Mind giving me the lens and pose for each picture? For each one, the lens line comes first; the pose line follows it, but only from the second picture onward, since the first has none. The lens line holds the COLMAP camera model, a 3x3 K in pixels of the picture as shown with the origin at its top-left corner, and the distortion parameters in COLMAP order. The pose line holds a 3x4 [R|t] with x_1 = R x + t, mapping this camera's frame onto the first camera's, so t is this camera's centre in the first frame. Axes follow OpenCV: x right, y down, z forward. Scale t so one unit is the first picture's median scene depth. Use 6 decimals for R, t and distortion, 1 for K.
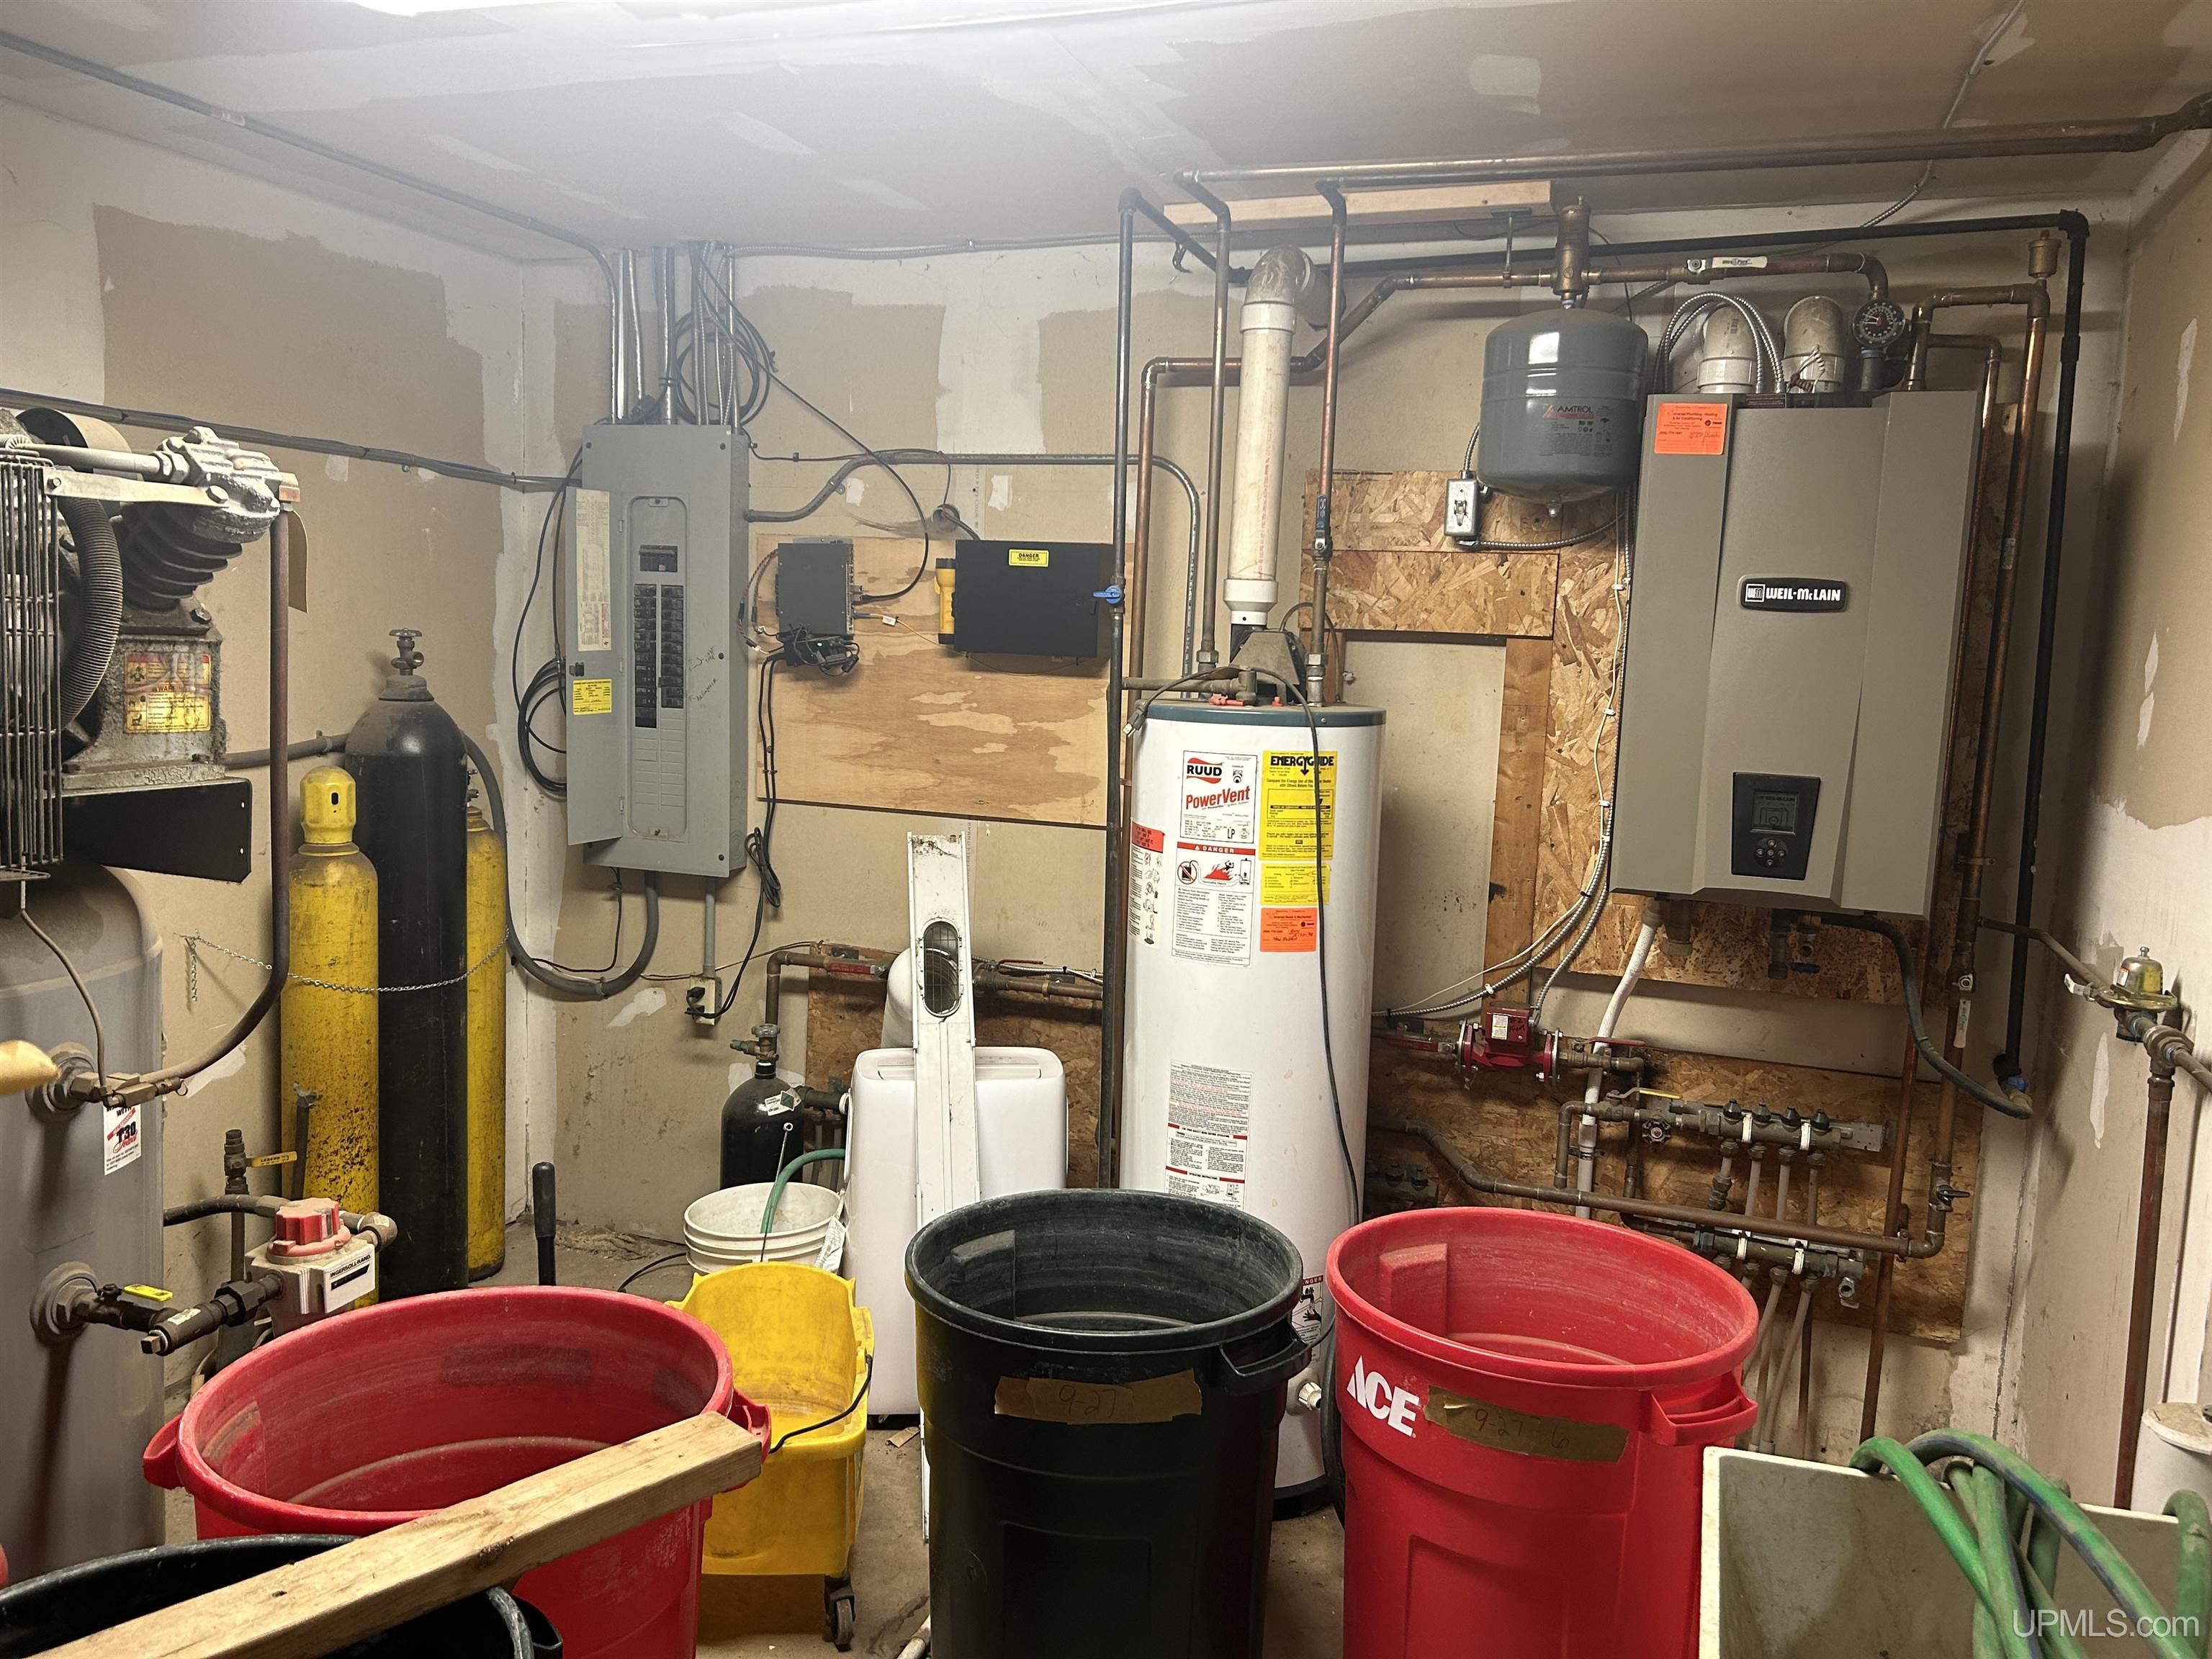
lens RADIAL K [[1630.2, 0, 1103.2], [0, 1630.2, 820.7], [0, 0, 1]] dist [0.066812, -0.068857]
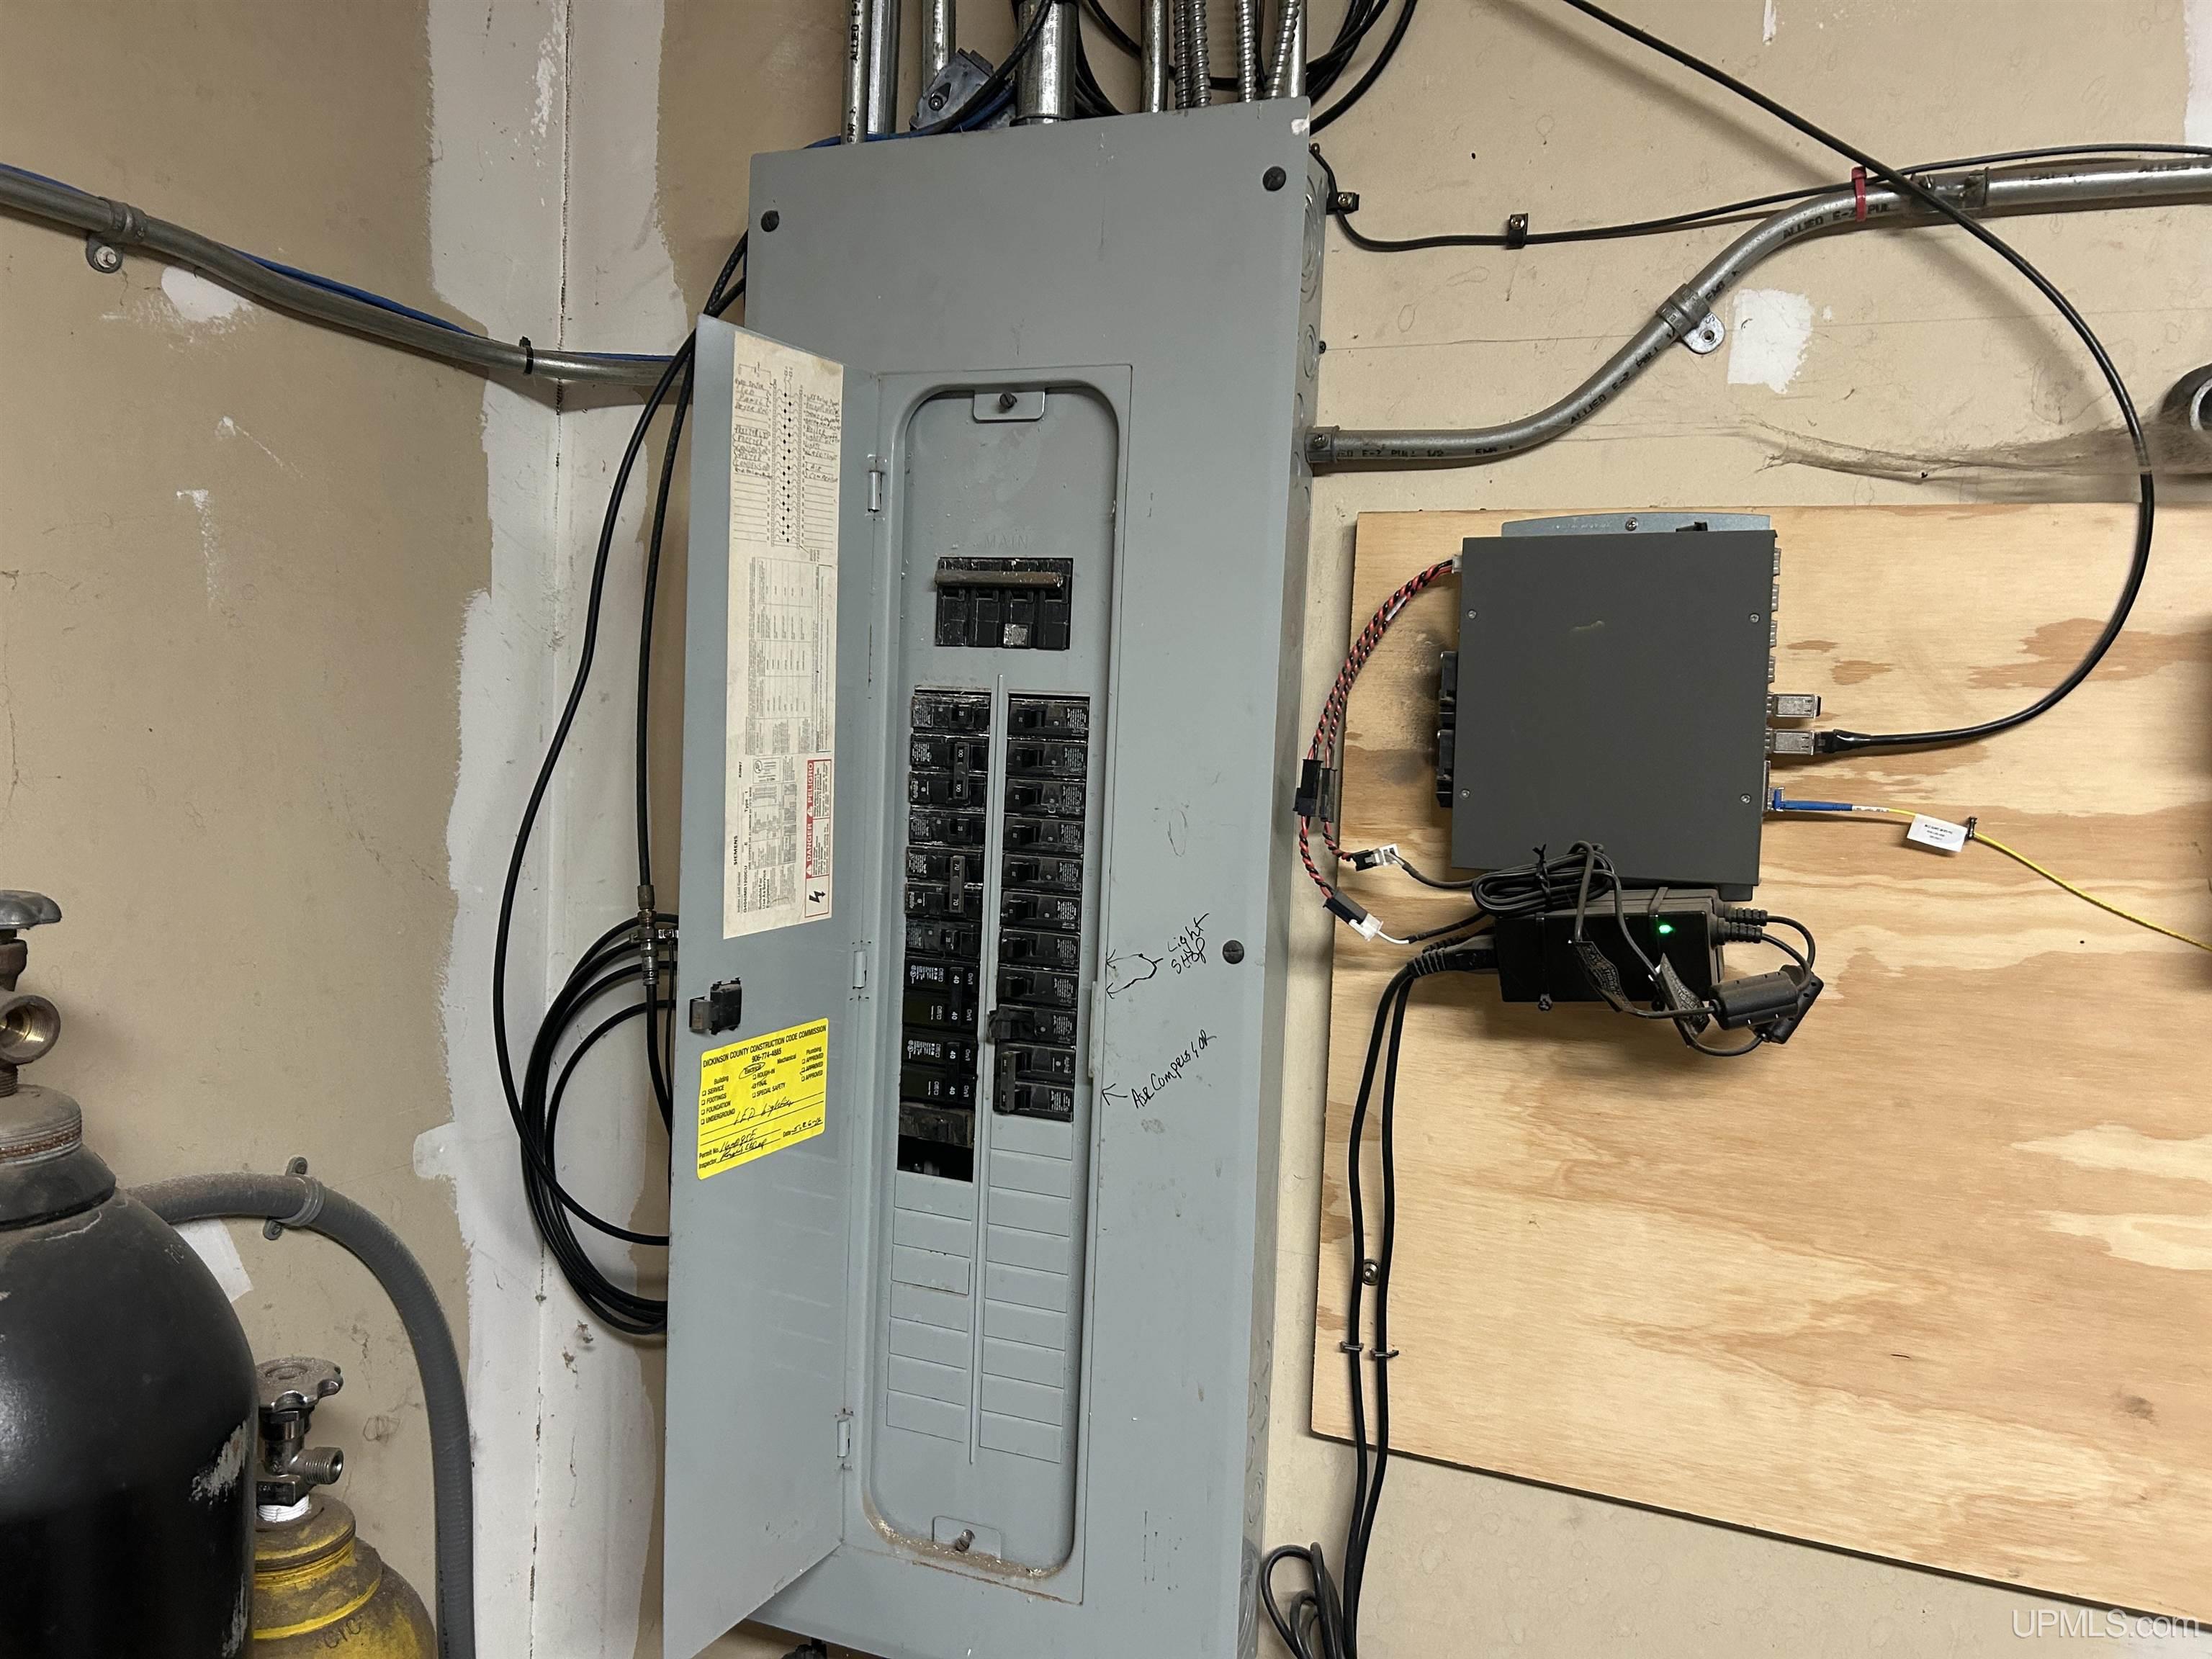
lens RADIAL K [[1654.5, 0, 1106.0], [0, 1654.5, 829.5], [0, 0, 1]] dist [0.081977, -0.105566]
pose [[0.998706, 0.008328, -0.050170, -0.237920], [-0.011118, 0.998392, -0.055580, -0.104047], [0.049626, 0.056065, 0.997193, 0.713395]]
